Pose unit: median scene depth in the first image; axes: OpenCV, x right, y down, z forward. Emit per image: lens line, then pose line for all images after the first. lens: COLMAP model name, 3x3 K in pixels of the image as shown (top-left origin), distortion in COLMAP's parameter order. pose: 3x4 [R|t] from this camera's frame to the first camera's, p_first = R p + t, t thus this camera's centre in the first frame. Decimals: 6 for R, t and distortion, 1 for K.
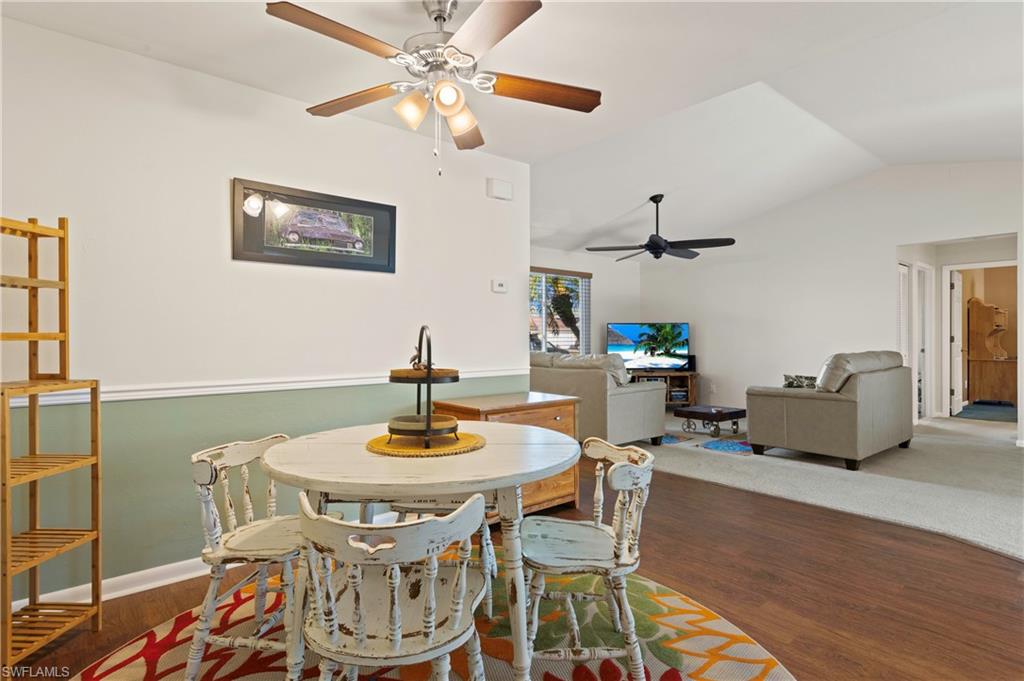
lens RADIAL K [[520.9, 0, 512.0], [0, 520.9, 340.5], [0, 0, 1]] dist [0.002097, 0.000256]
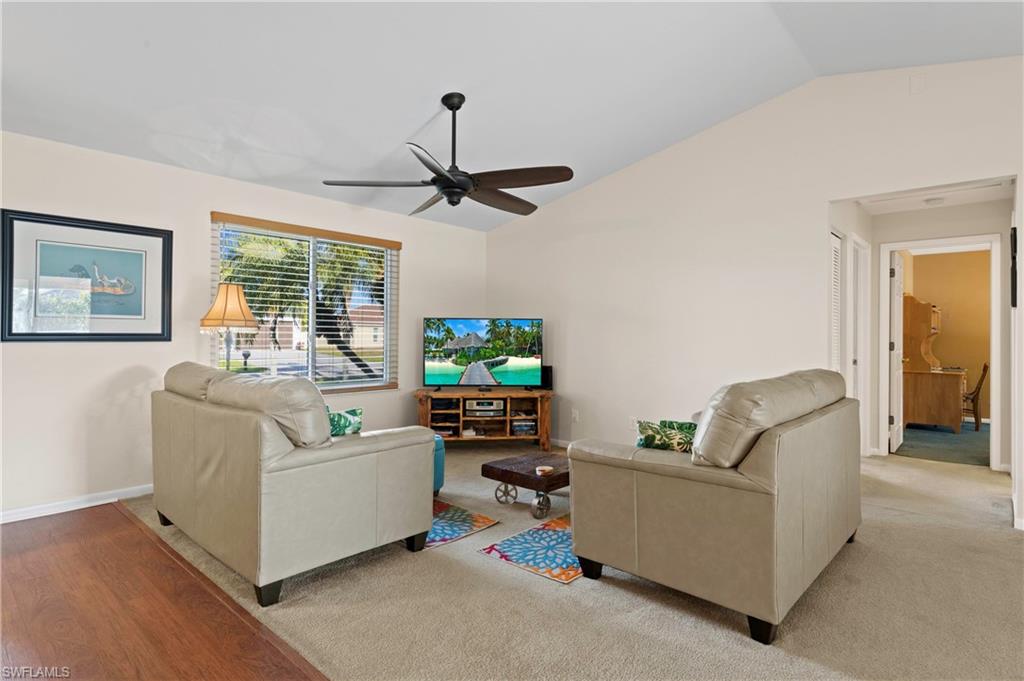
lens RADIAL K [[531.4, 0, 512.0], [0, 531.4, 340.5], [0, 0, 1]] dist [0.003072, 0.000564]
pose [[0.990394, 0.007937, 0.138045, 0.265214], [-0.008455, 0.999959, 0.003166, -0.009915], [-0.138014, -0.004303, 0.990421, 0.409346]]
